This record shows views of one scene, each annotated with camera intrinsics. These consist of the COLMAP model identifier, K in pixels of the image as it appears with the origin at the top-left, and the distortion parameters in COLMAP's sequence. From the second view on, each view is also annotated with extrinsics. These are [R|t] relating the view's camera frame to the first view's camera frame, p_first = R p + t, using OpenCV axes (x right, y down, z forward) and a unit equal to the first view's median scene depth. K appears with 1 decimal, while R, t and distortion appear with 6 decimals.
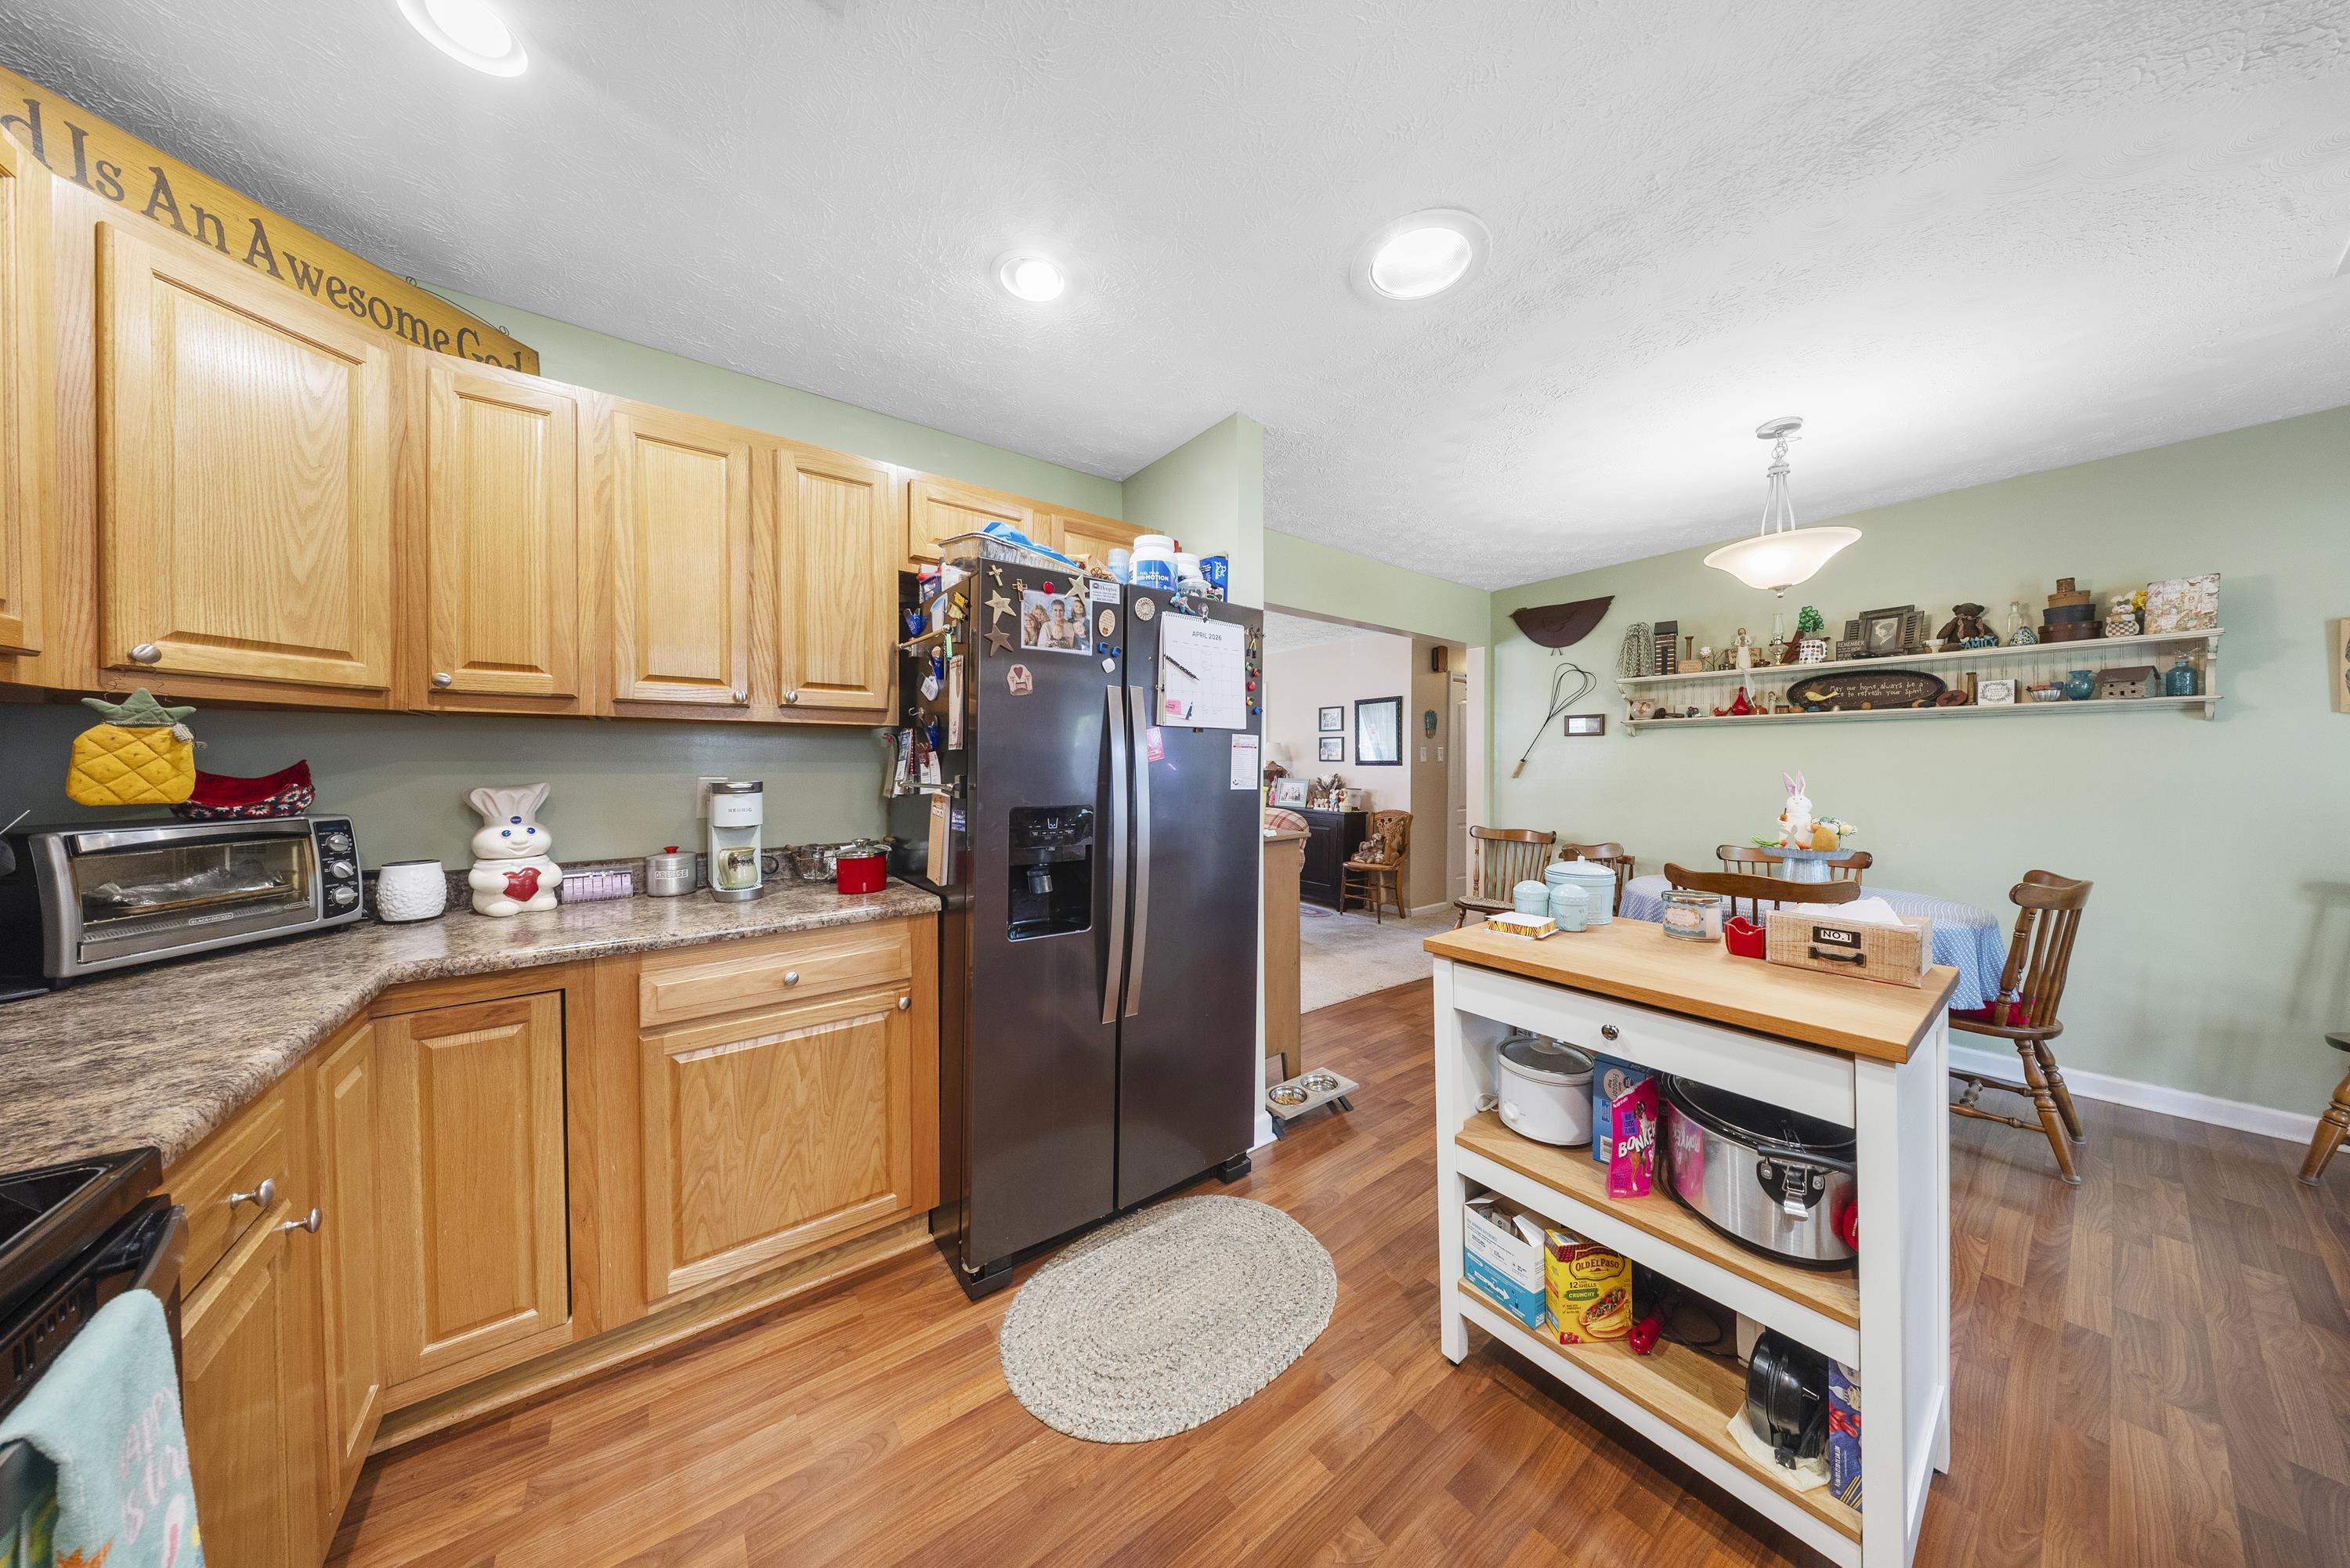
lens RADIAL K [[696.3, 0, 1175.0], [0, 696.3, 784.0], [0, 0, 1]] dist [0.005243, -0.000017]
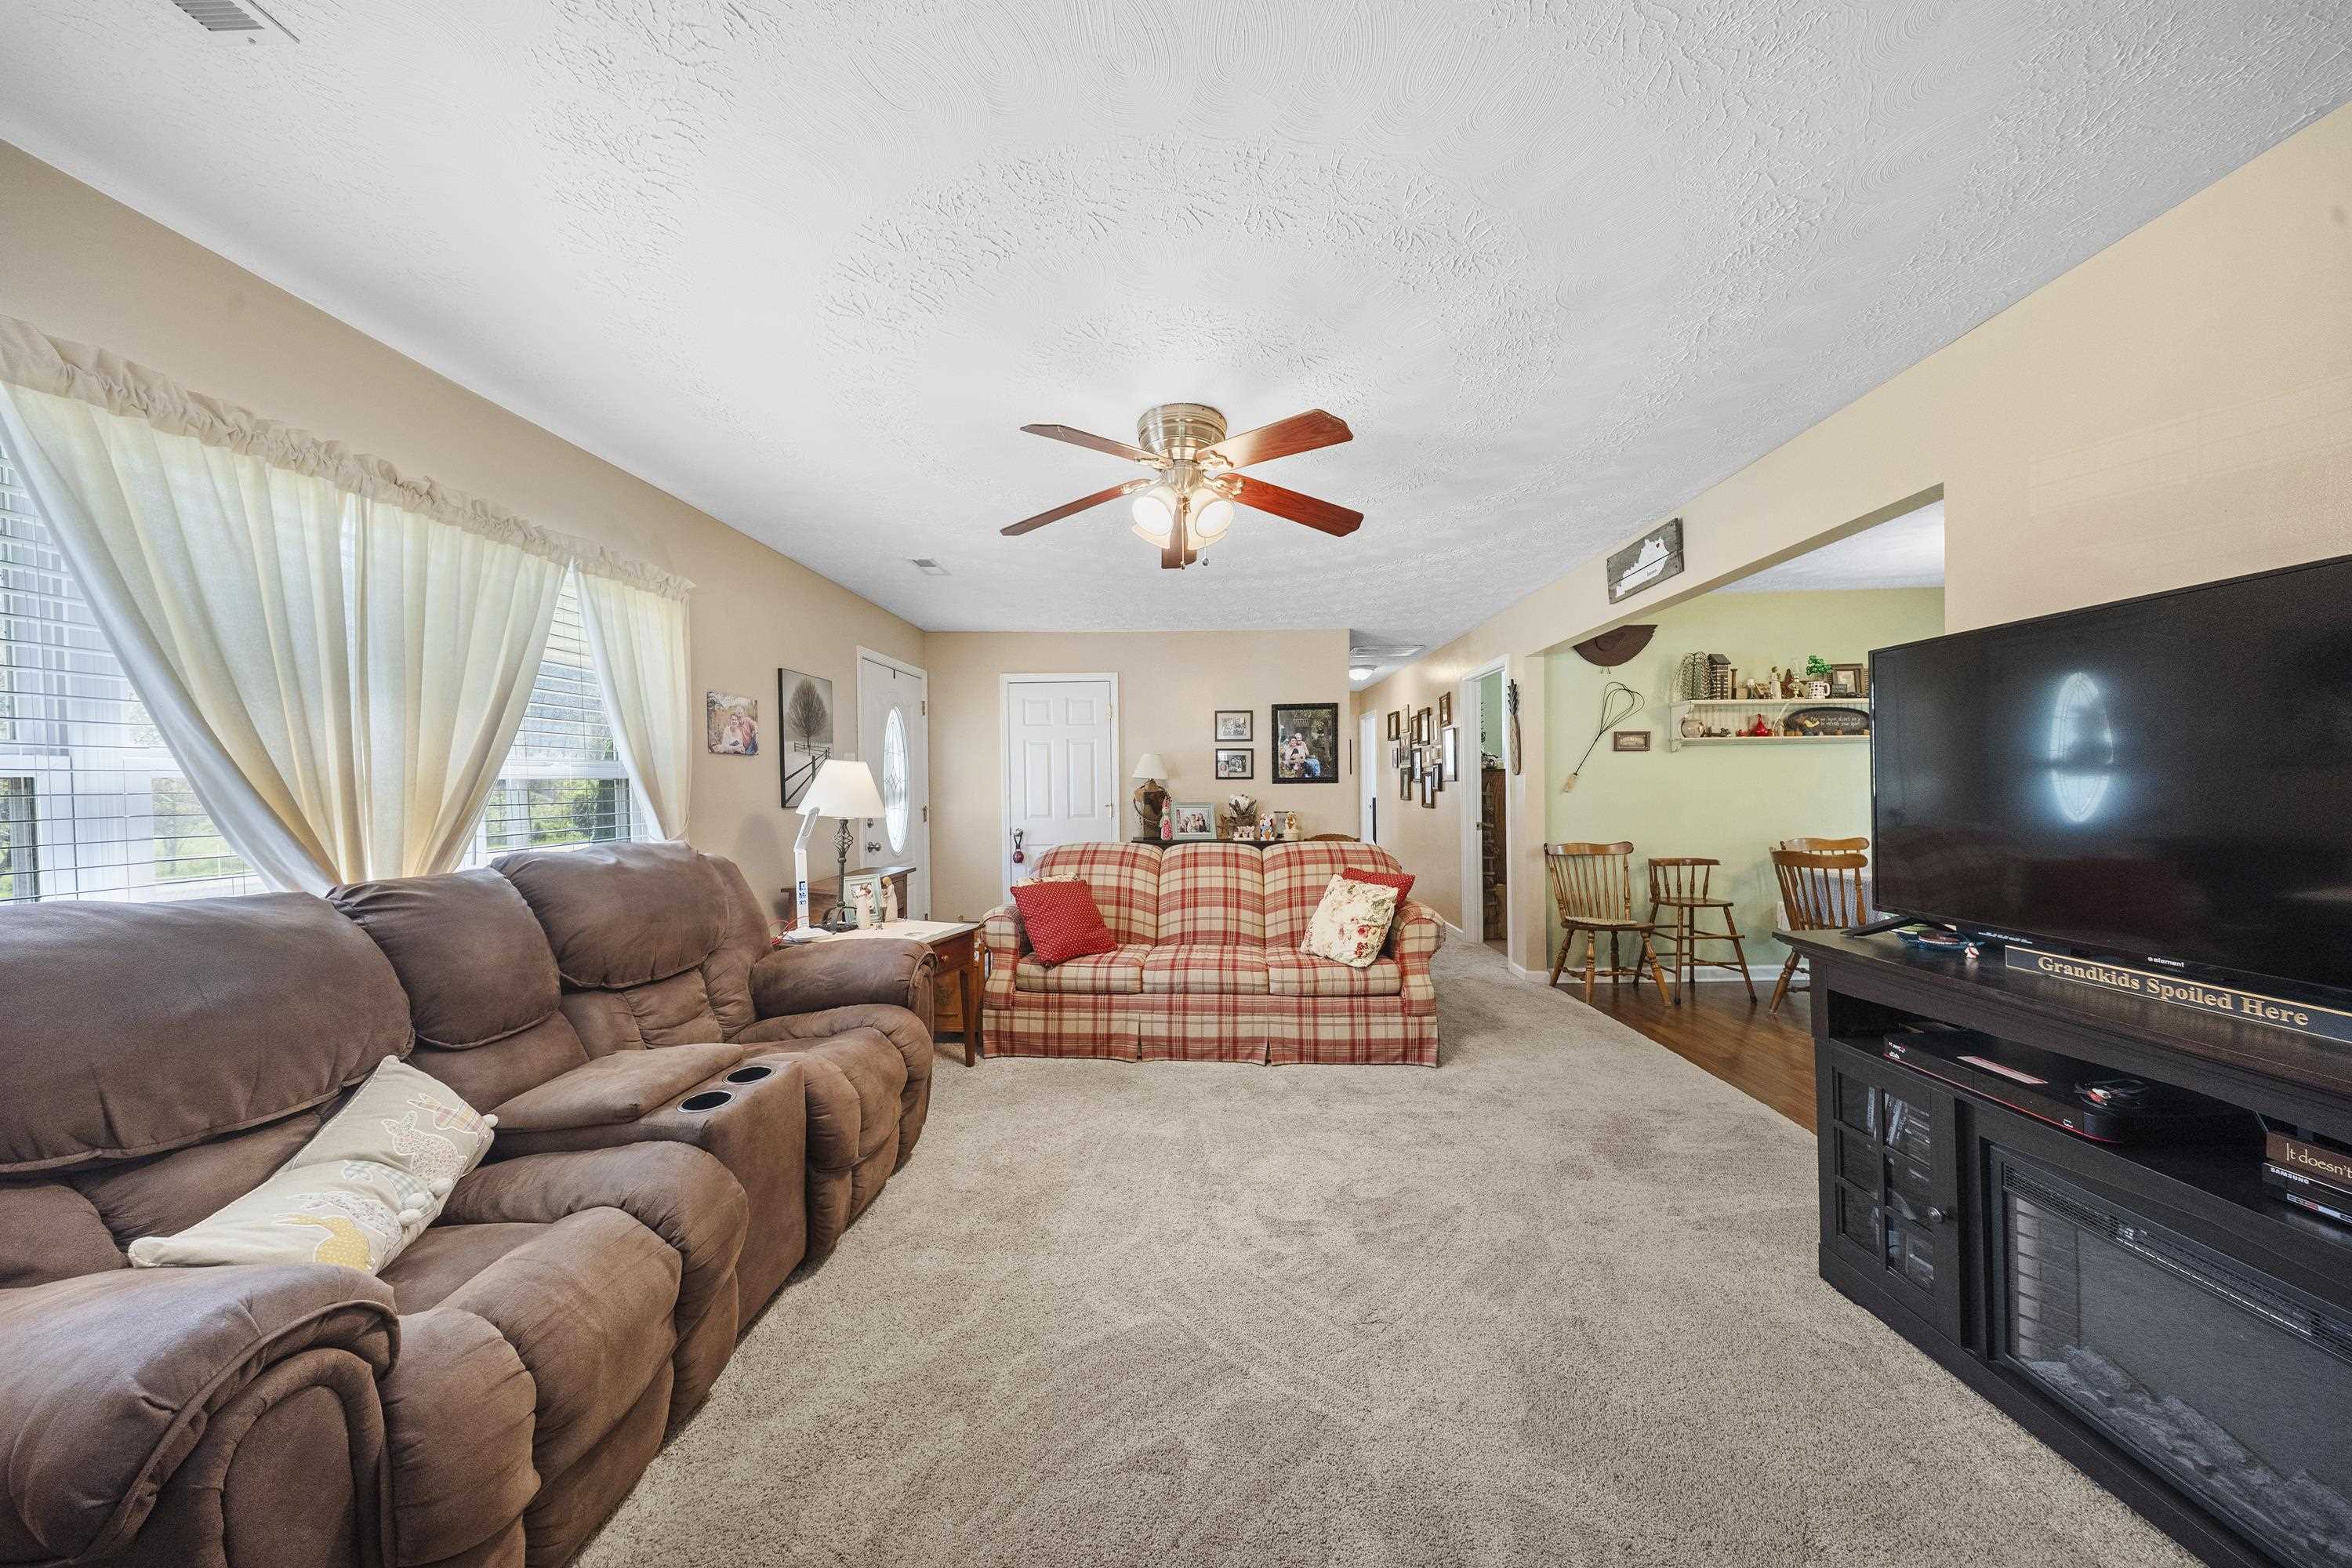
lens RADIAL K [[697.0, 0, 1176.0], [0, 697.0, 784.0], [0, 0, 1]] dist [0.005243, -0.000017]
pose [[0.633397, -0.012967, 0.773718, -0.717478], [0.034811, 0.999325, -0.011750, -0.031700], [-0.773043, 0.034377, 0.633421, 0.901248]]
